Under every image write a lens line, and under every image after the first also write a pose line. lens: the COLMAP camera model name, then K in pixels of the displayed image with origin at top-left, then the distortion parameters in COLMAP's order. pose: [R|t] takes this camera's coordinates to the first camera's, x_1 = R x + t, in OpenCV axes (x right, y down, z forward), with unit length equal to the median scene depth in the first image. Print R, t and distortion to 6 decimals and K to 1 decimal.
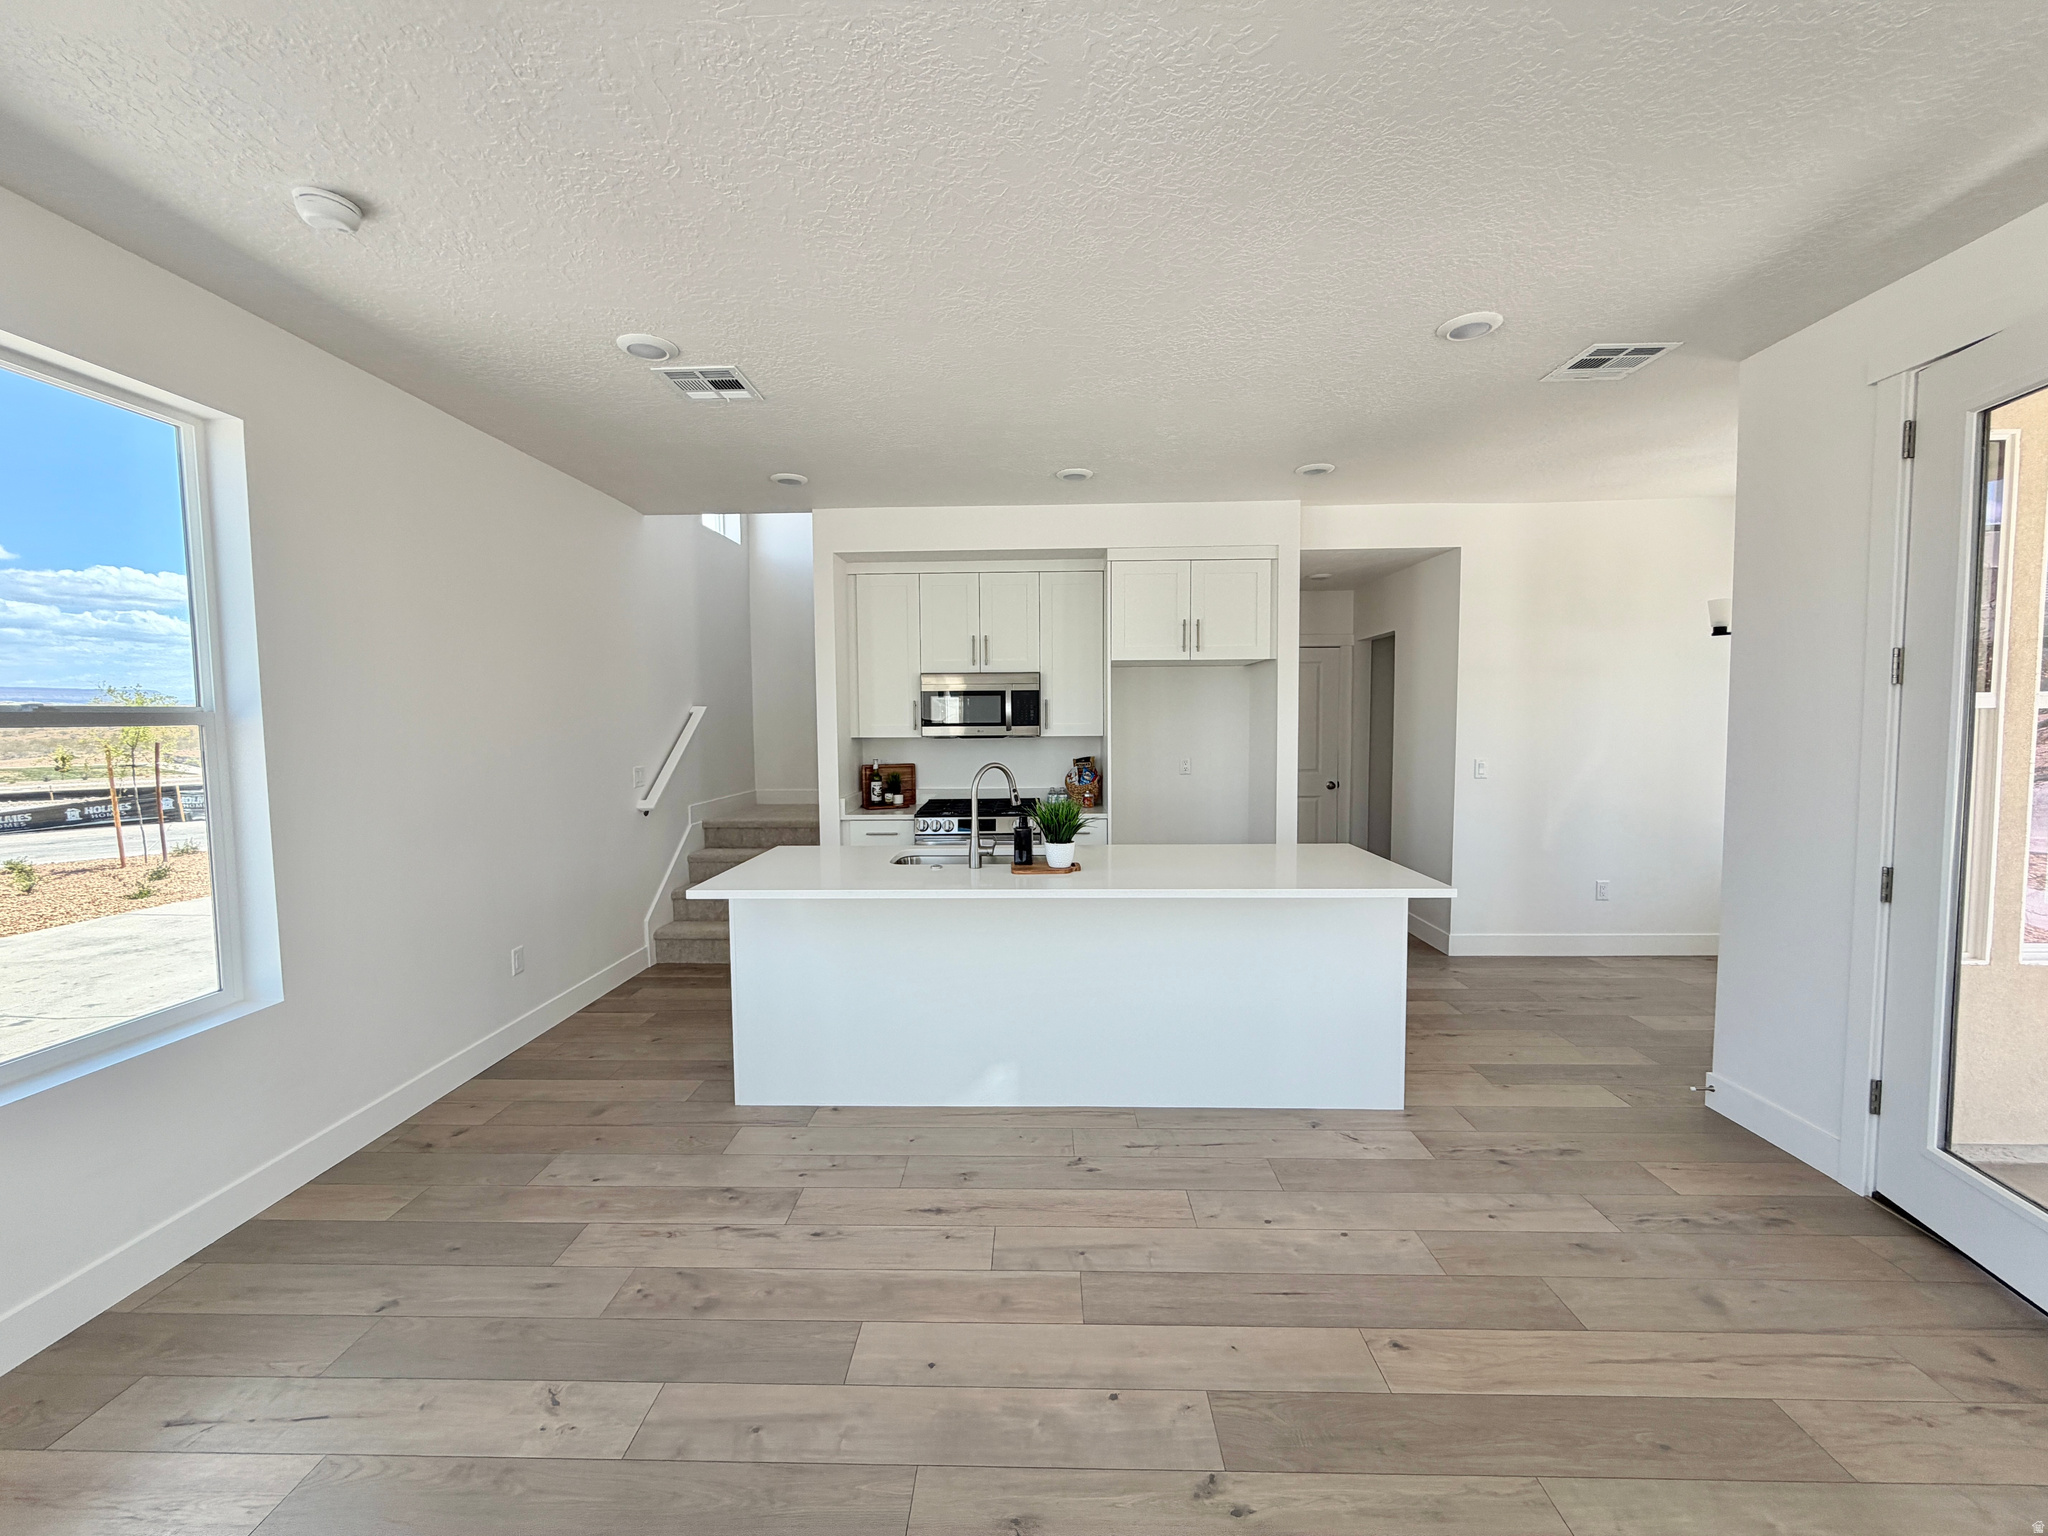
lens RADIAL K [[809.9, 0, 1024.0], [0, 809.9, 768.0], [0, 0, 1]] dist [-0.000389, -0.000089]
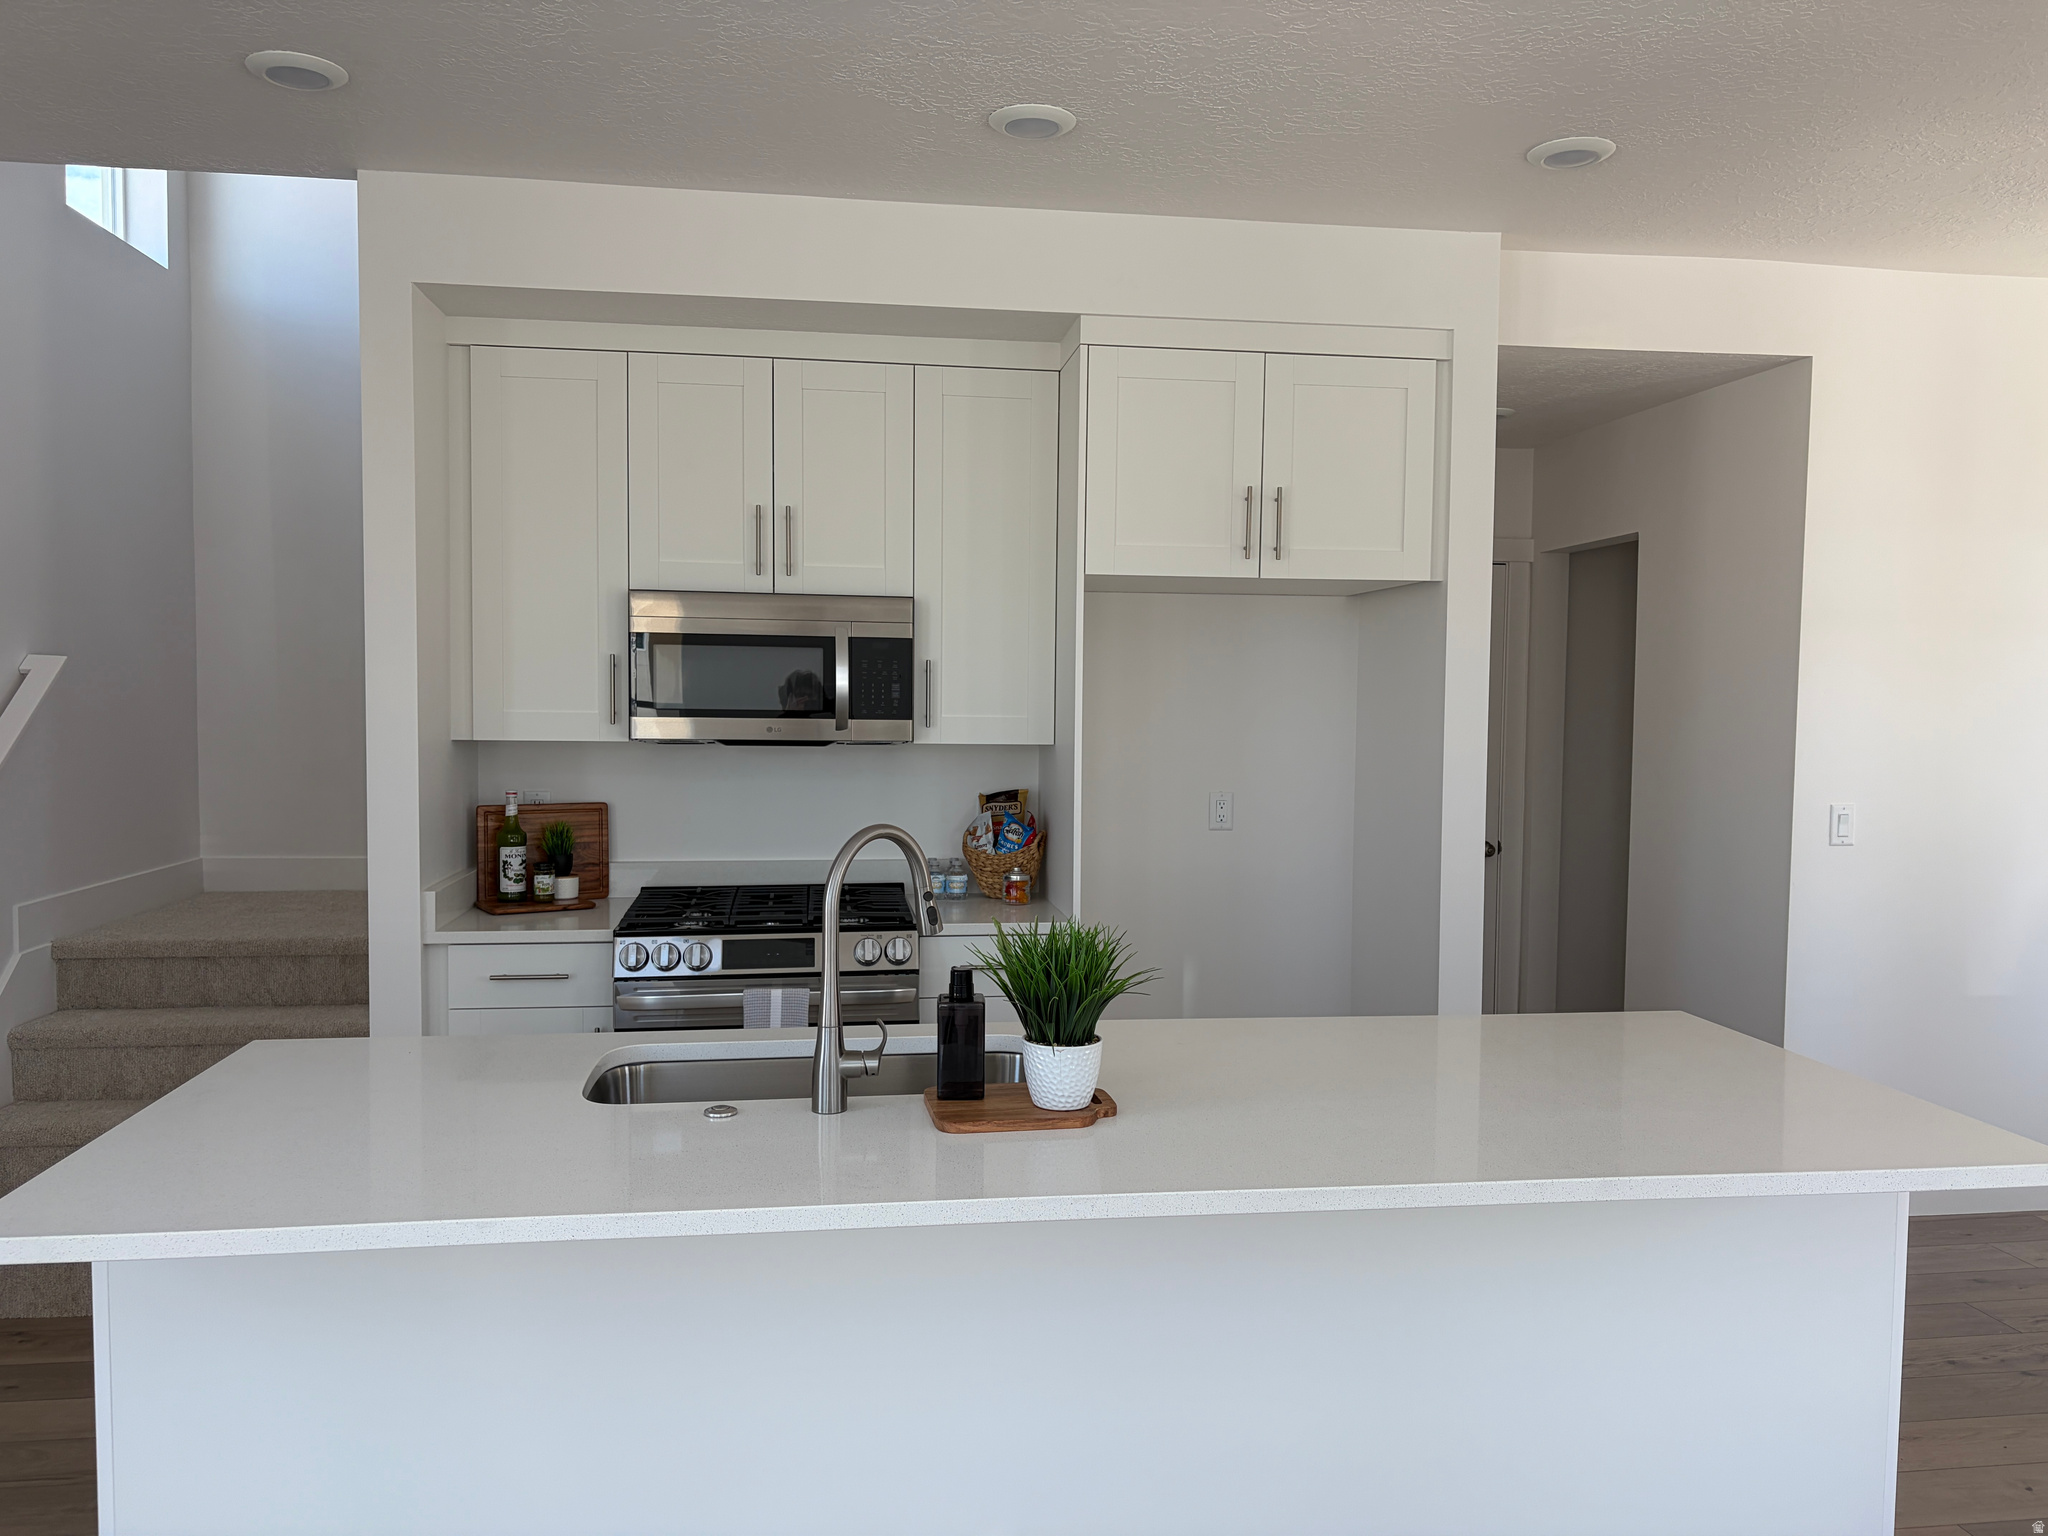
lens RADIAL K [[1504.3, 0, 1024.0], [0, 1504.3, 768.0], [0, 0, 1]] dist [0.059249, -0.095004]
pose [[0.985275, 0.011831, 0.170568, -0.058716], [-0.009608, 0.999858, -0.013850, -0.015448], [-0.170708, 0.012008, 0.985249, 0.195746]]
